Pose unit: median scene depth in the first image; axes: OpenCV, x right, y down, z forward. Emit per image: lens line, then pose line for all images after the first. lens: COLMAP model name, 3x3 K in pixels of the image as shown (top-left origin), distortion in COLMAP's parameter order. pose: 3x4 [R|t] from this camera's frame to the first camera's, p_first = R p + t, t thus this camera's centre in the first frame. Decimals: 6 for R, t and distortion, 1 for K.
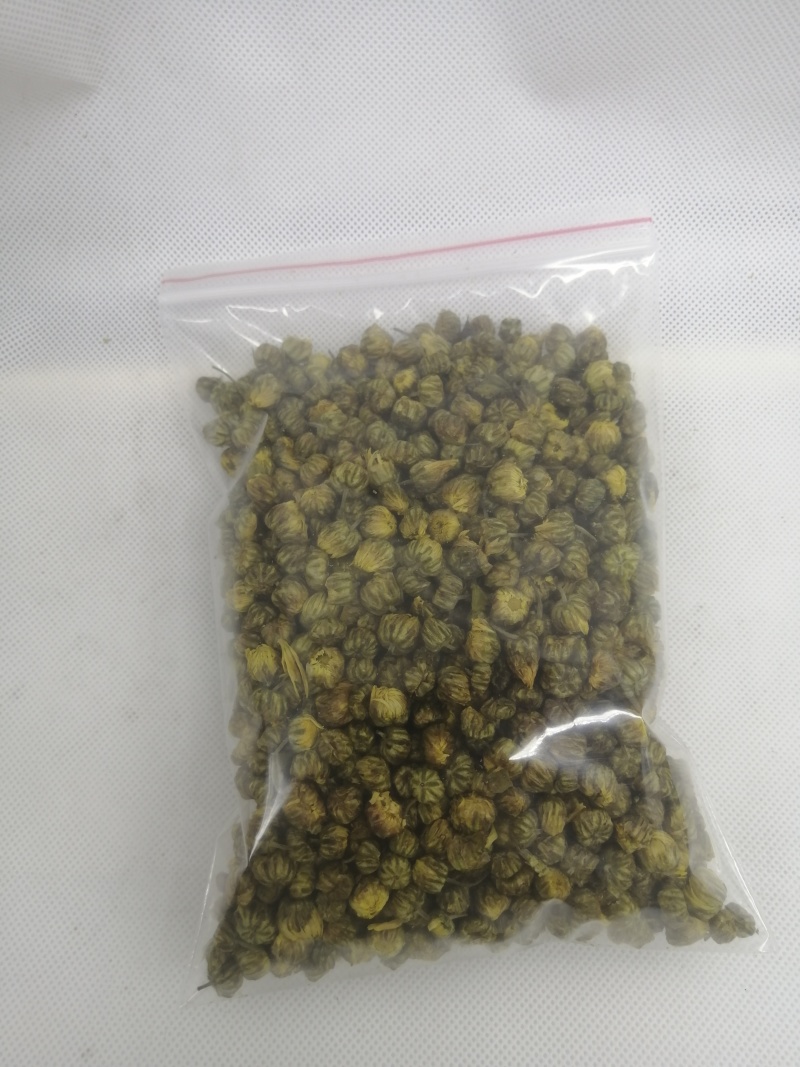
lens RADIAL K [[867.4, 0, 400.0], [0, 867.4, 533.5], [0, 0, 1]] dist [-0.013360, 0.009076]
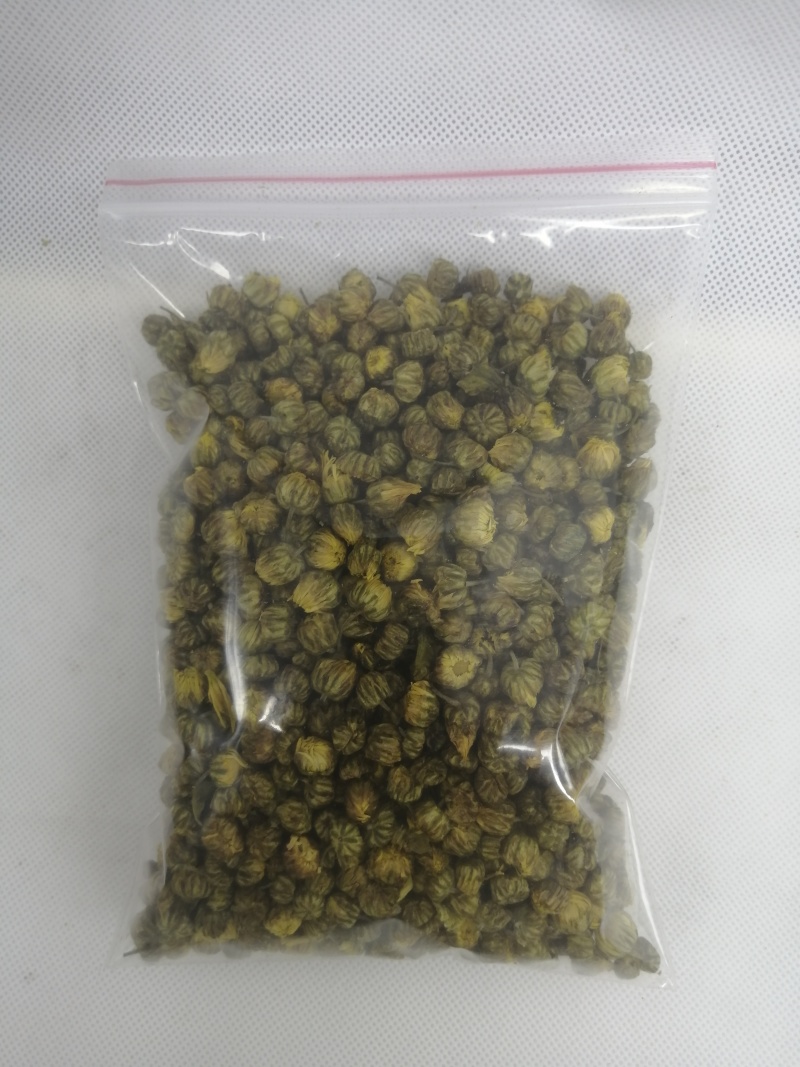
lens RADIAL K [[867.4, 0, 400.0], [0, 867.4, 533.5], [0, 0, 1]] dist [-0.013360, 0.009076]
pose [[0.994015, 0.106537, -0.024154, 0.073356], [-0.093566, 0.944435, 0.315101, -0.325683], [0.056382, -0.310955, 0.948751, 0.165231]]
